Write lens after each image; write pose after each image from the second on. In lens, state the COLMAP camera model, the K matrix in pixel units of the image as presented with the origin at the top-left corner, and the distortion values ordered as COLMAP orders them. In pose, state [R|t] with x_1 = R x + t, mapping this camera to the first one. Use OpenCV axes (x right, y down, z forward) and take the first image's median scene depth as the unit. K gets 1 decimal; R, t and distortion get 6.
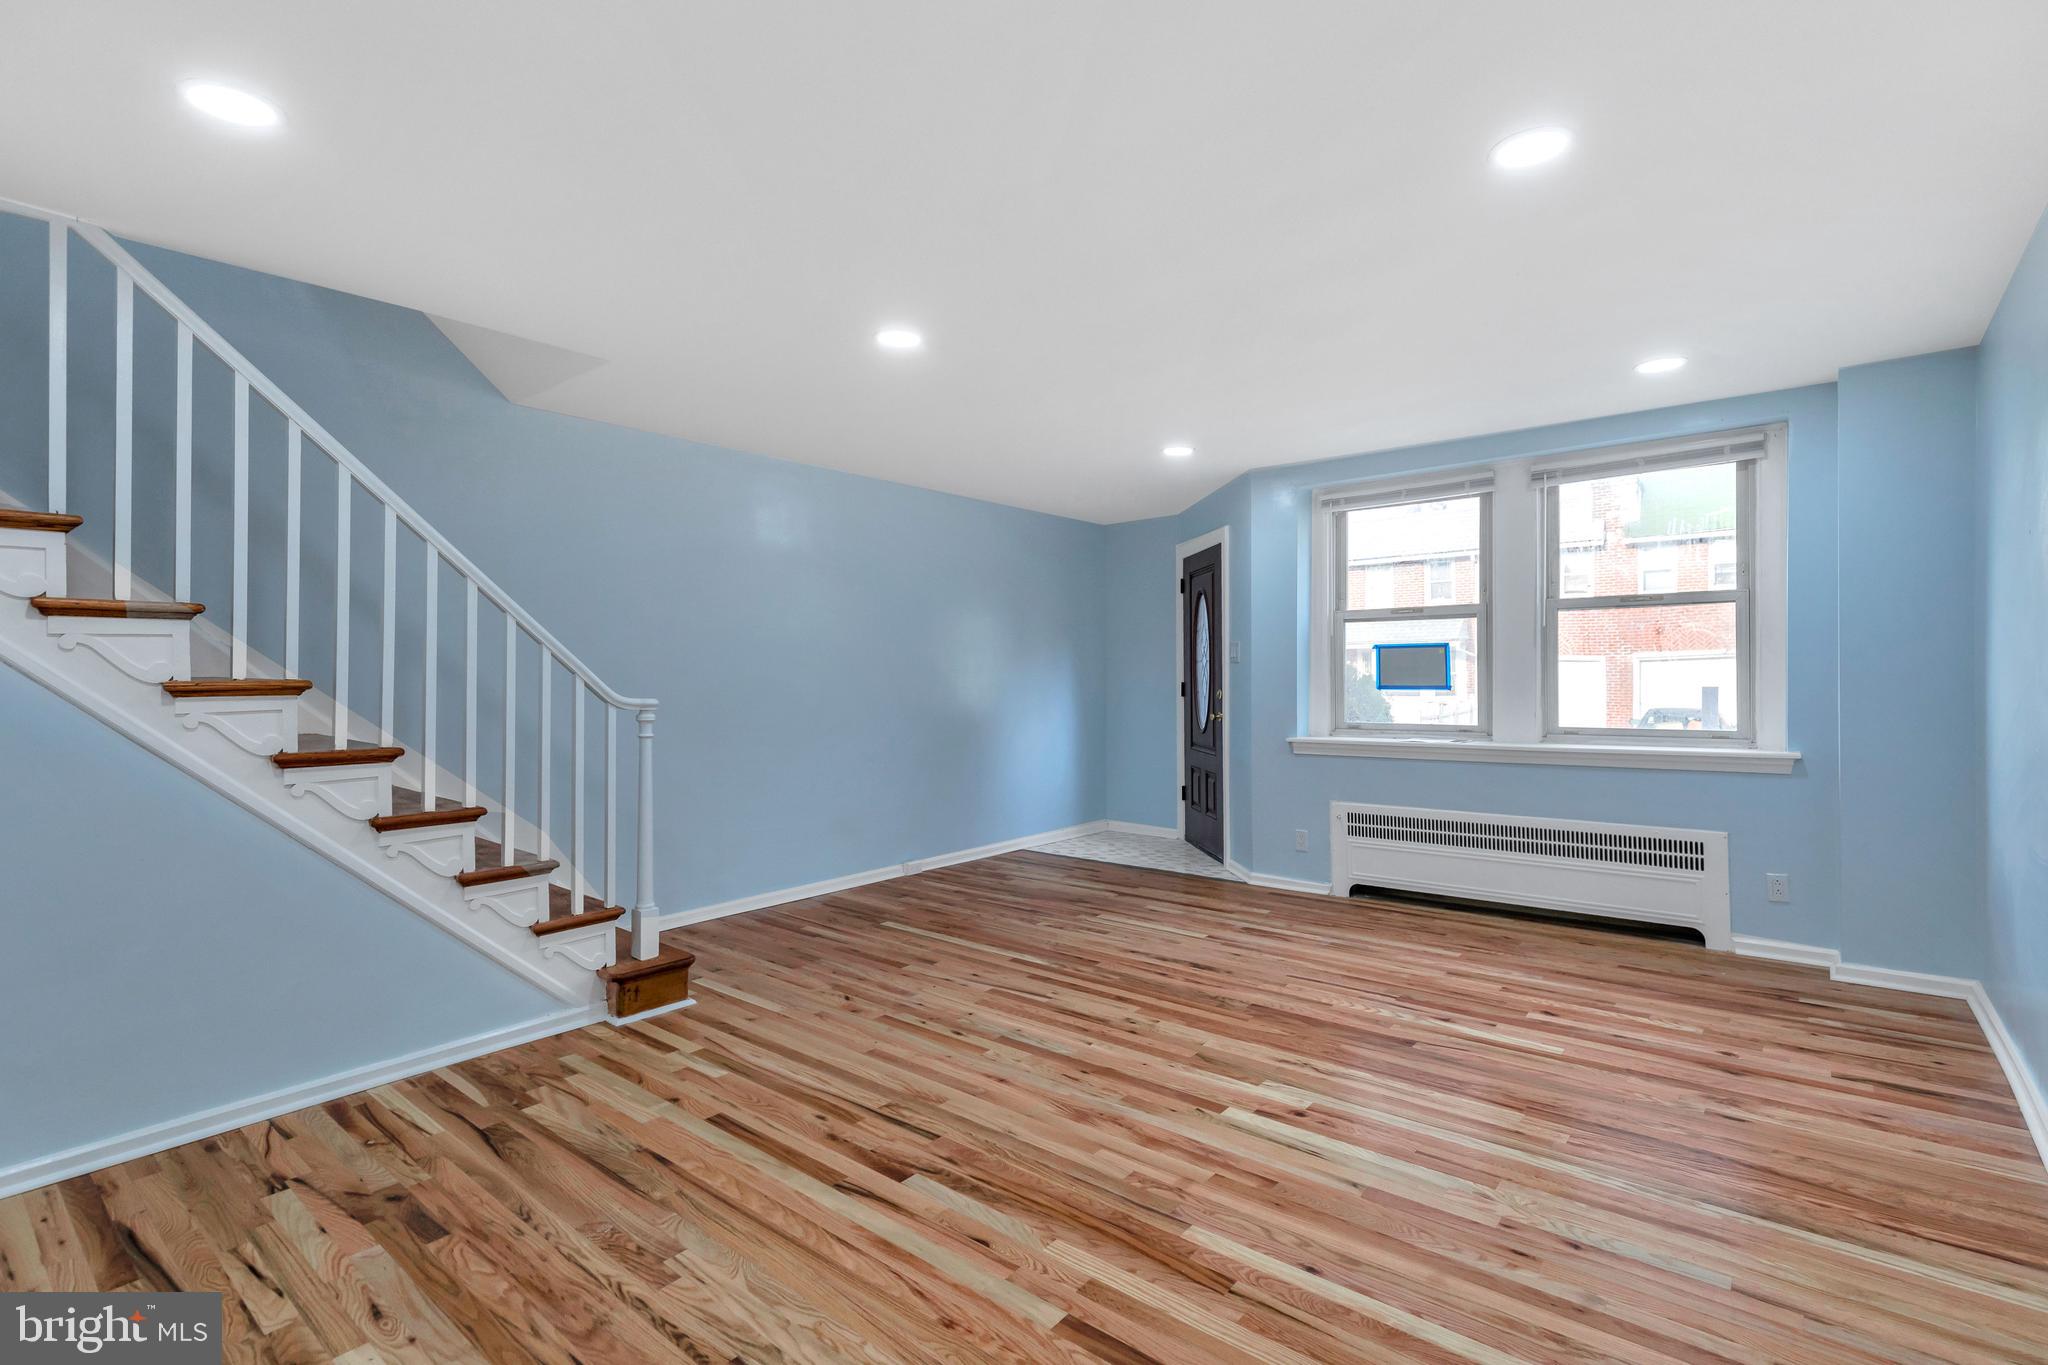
lens RADIAL K [[949.8, 0, 1018.8], [0, 949.8, 671.8], [0, 0, 1]] dist [0.012333, -0.002180]
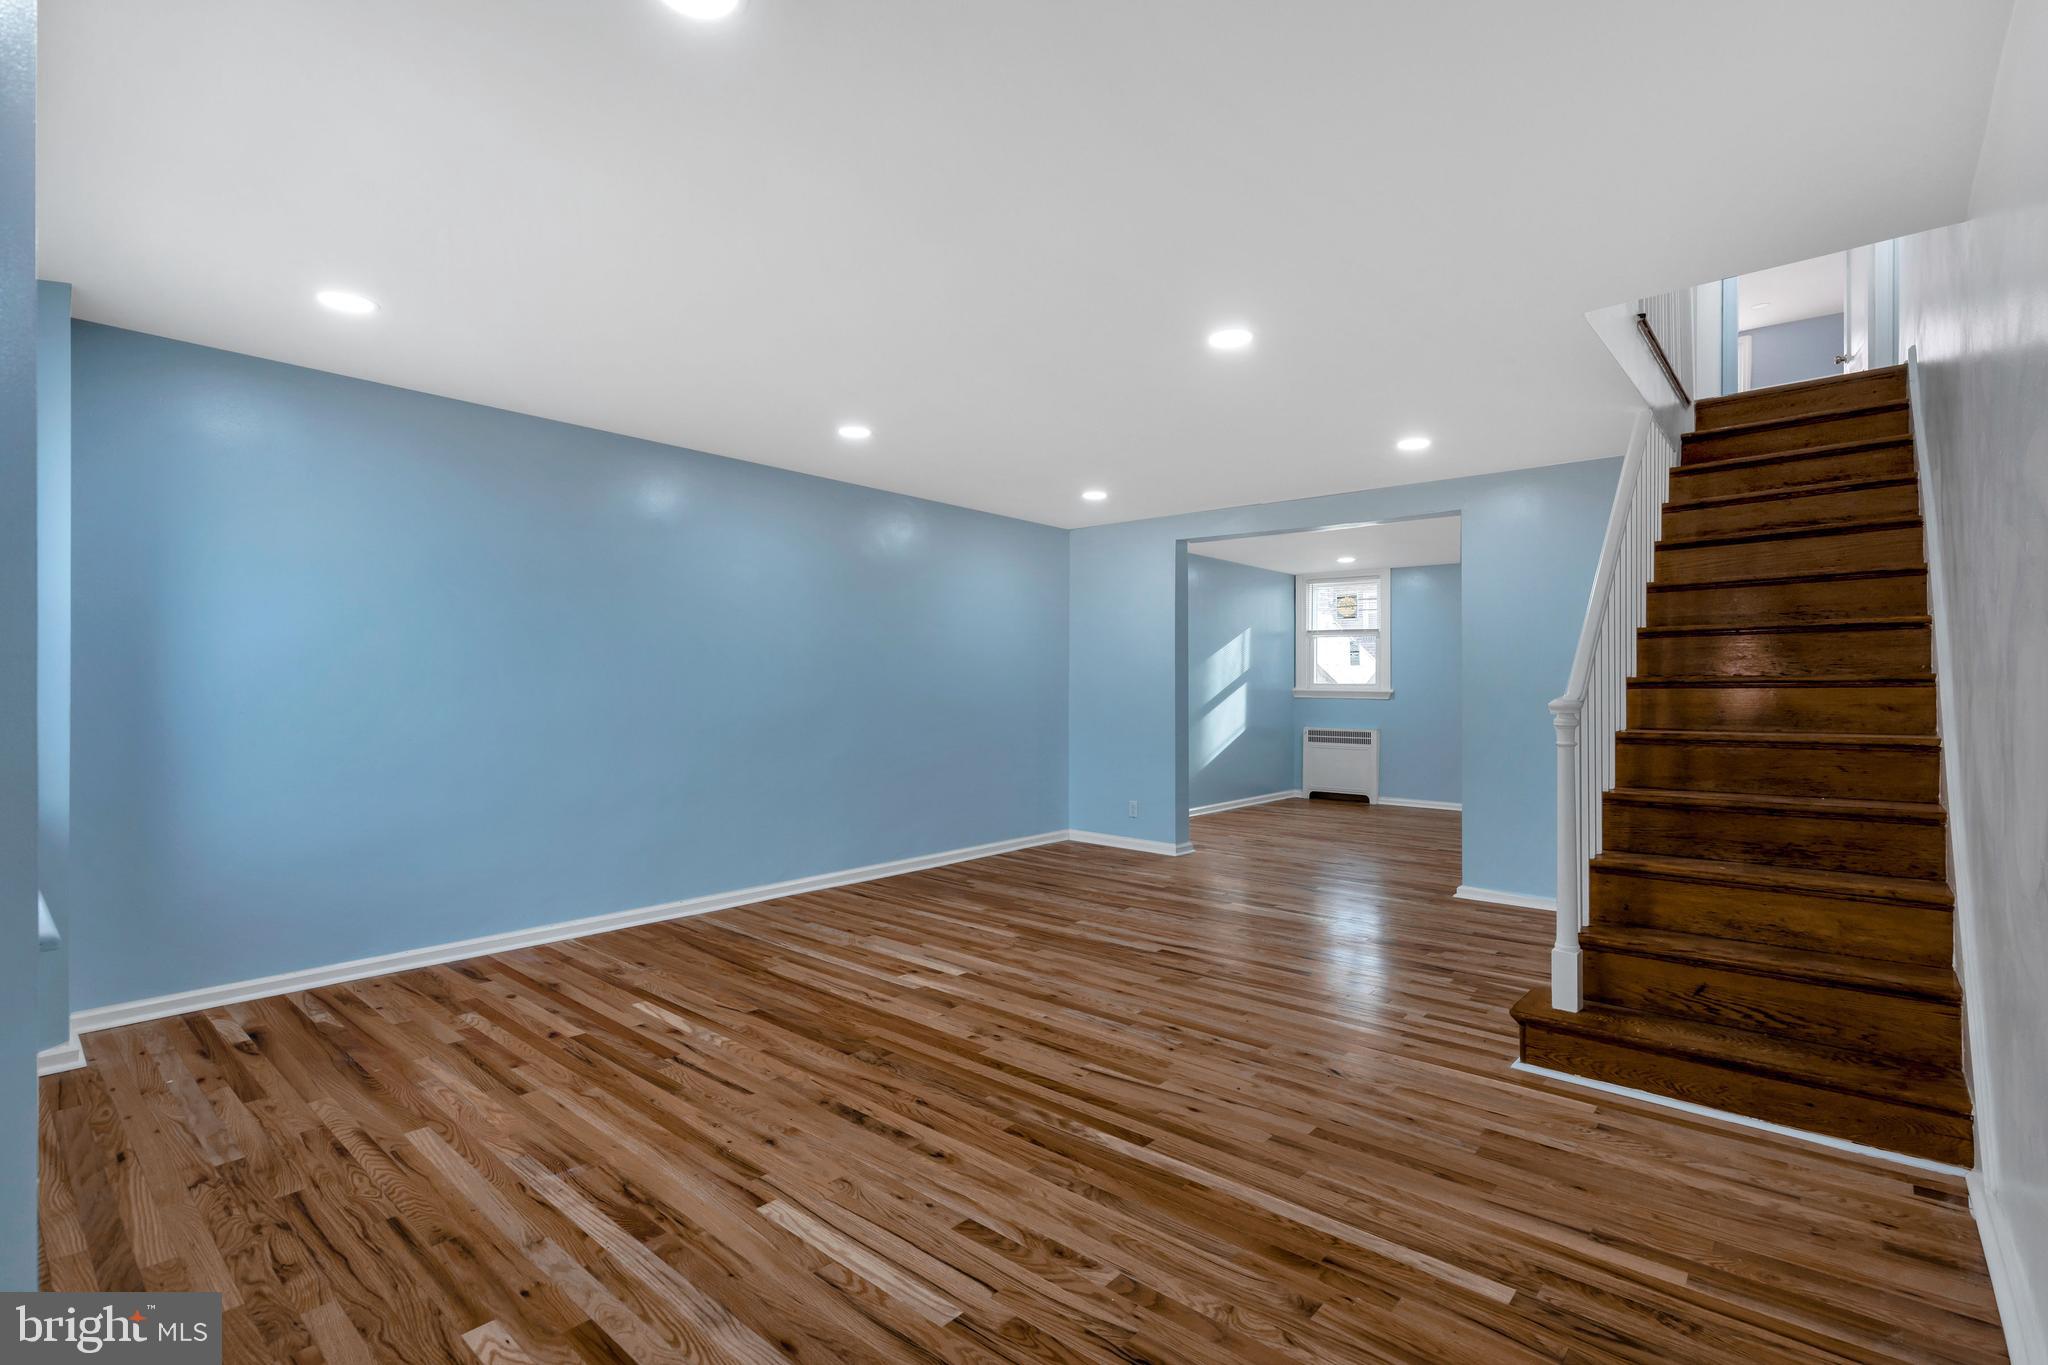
lens RADIAL K [[949.8, 0, 1036.5], [0, 949.8, 682.3], [0, 0, 1]] dist [0.012333, -0.002180]
pose [[-0.999913, 0.003784, 0.012598, 0.058739], [0.003710, 0.999976, -0.005884, 0.015292], [-0.012620, -0.005837, -0.999903, 1.747732]]
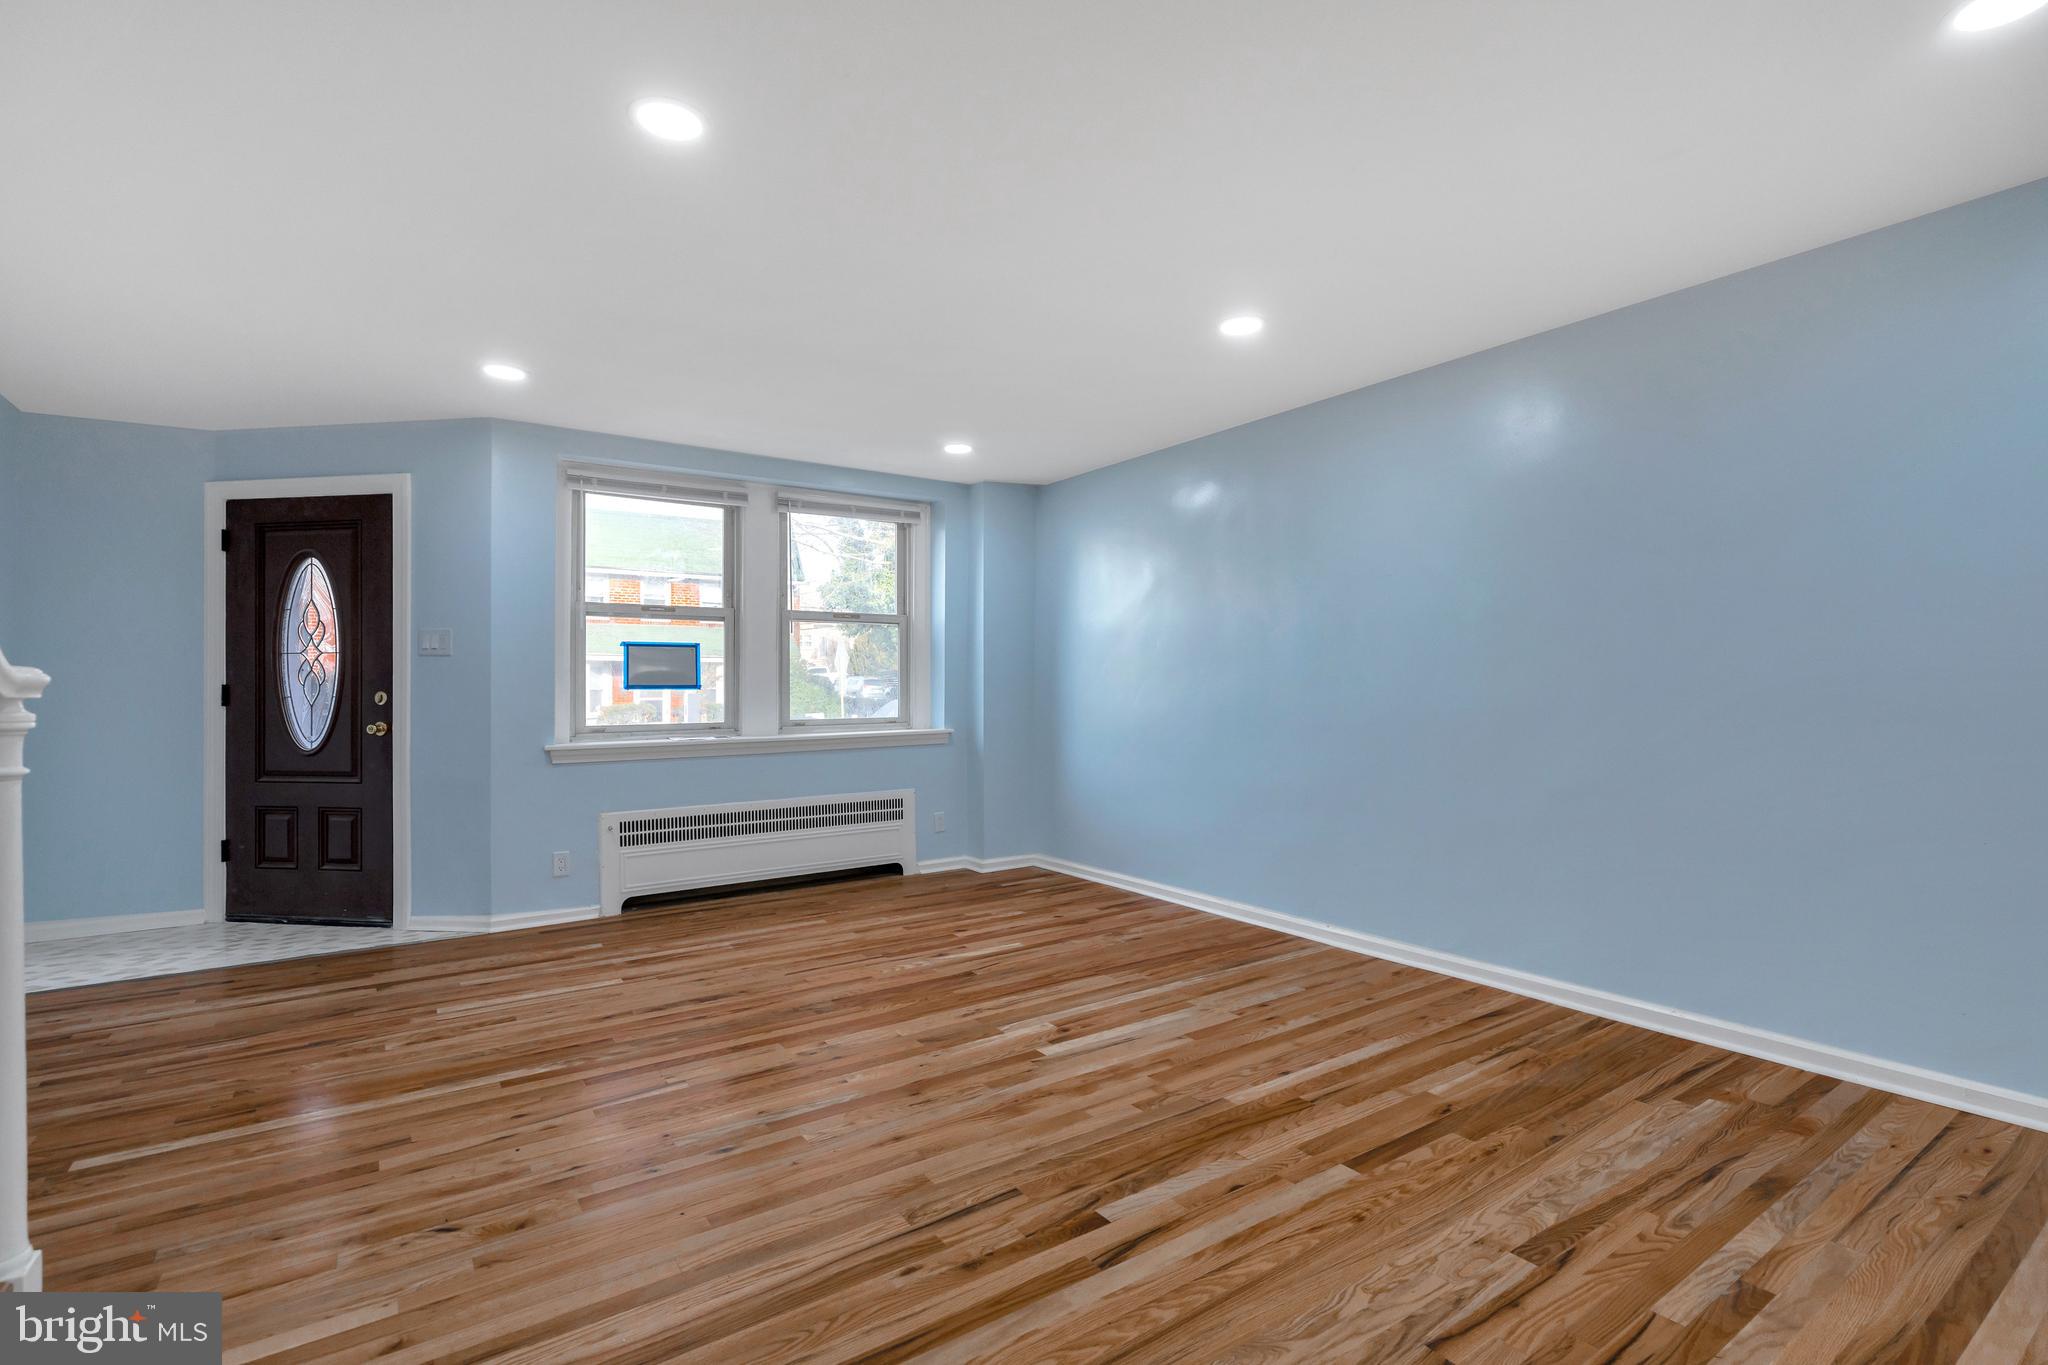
lens RADIAL K [[949.8, 0, 1024.3], [0, 949.8, 689.1], [0, 0, 1]] dist [0.012333, -0.002180]
pose [[0.268173, 0.007173, 0.963344, -0.599032], [0.000490, 0.999971, -0.007582, 0.036490], [-0.963371, 0.002505, 0.268162, 0.515101]]
